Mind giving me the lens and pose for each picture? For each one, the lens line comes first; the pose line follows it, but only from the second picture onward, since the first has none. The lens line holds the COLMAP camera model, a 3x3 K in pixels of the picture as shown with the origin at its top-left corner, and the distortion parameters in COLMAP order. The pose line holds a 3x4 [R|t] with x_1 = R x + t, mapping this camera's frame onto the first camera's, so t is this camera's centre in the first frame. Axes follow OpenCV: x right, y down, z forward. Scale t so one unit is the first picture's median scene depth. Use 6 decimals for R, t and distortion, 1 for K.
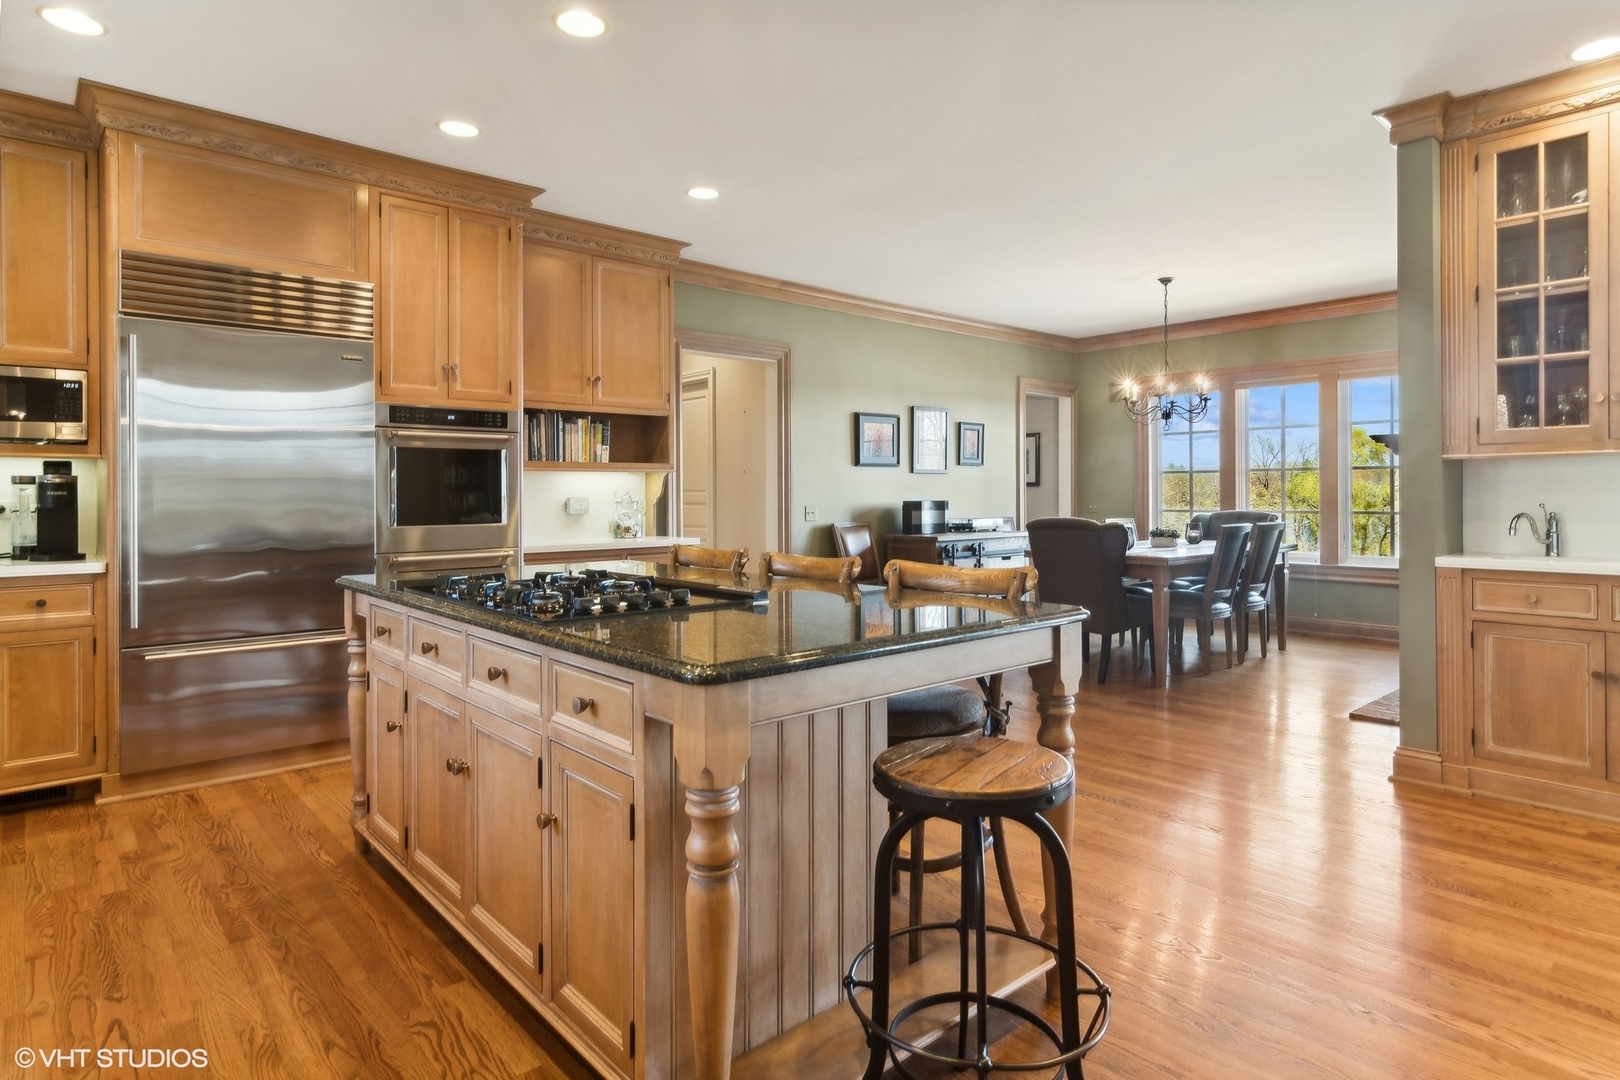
lens RADIAL K [[906.8, 0, 817.9], [0, 906.8, 491.0], [0, 0, 1]] dist [0.022820, -0.000162]
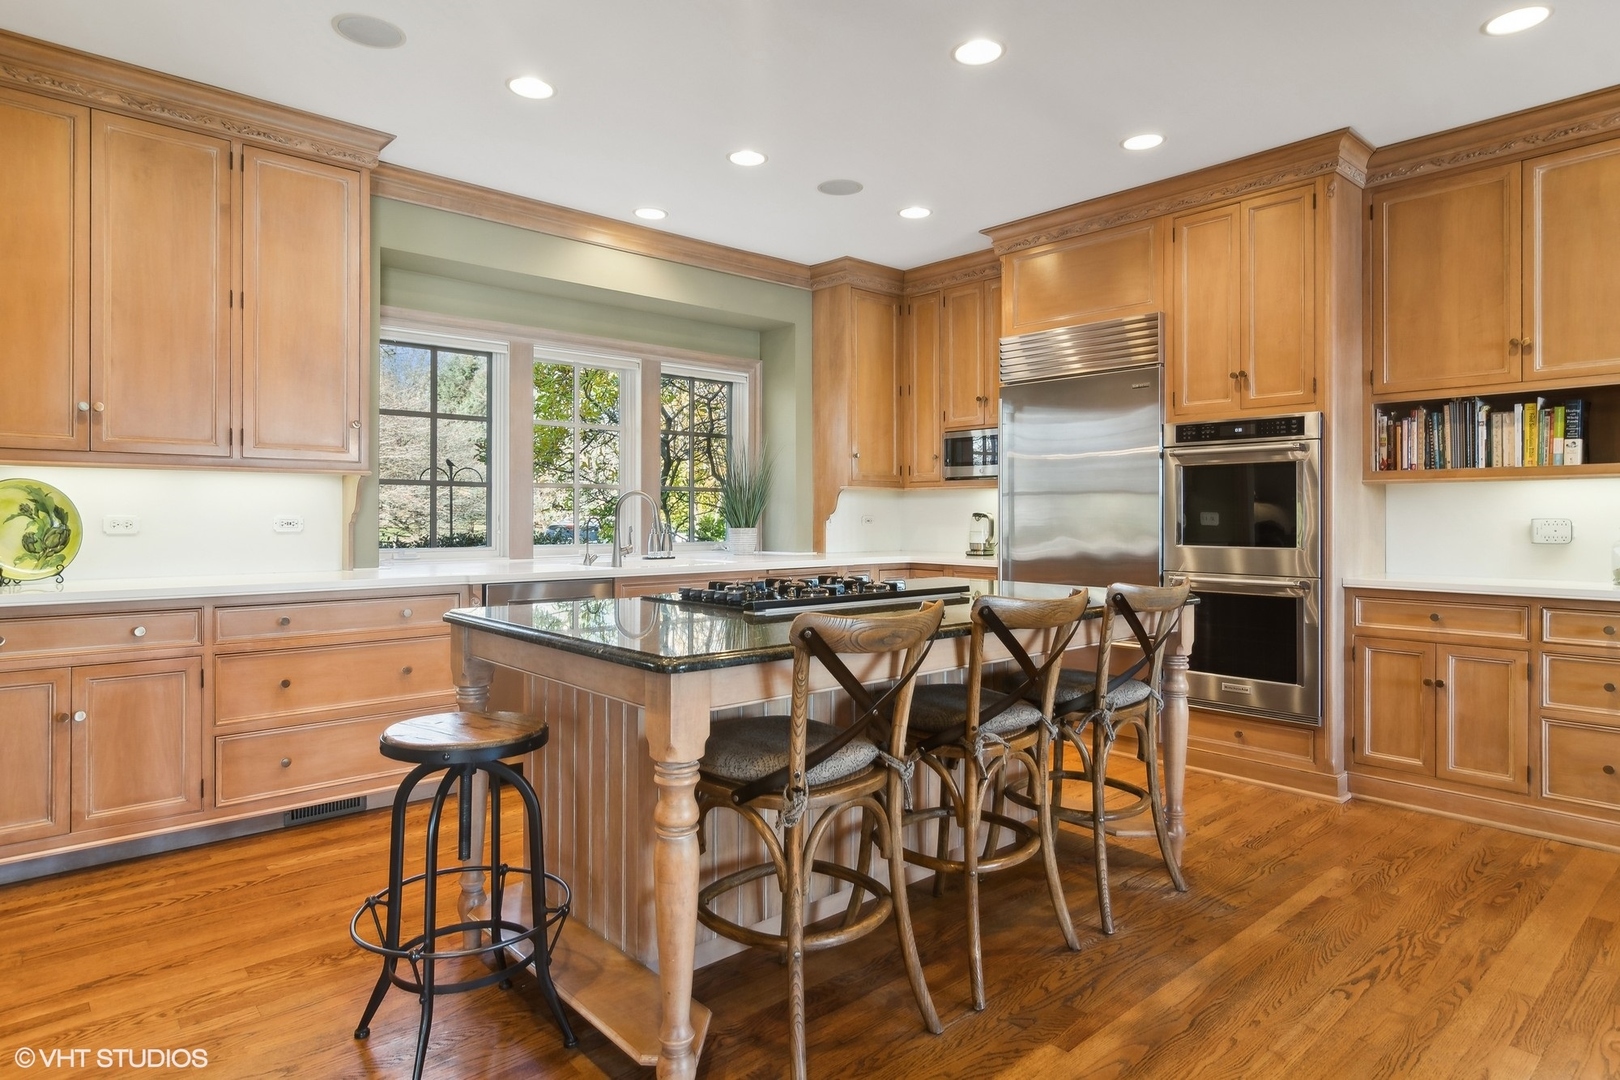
lens RADIAL K [[906.8, 0, 798.2], [0, 906.8, 510.9], [0, 0, 1]] dist [0.022820, -0.000162]
pose [[0.019713, -0.003515, -0.999800, 0.470538], [-0.001677, 0.999992, -0.003549, 0.005034], [0.999804, 0.001746, 0.019707, 0.496510]]
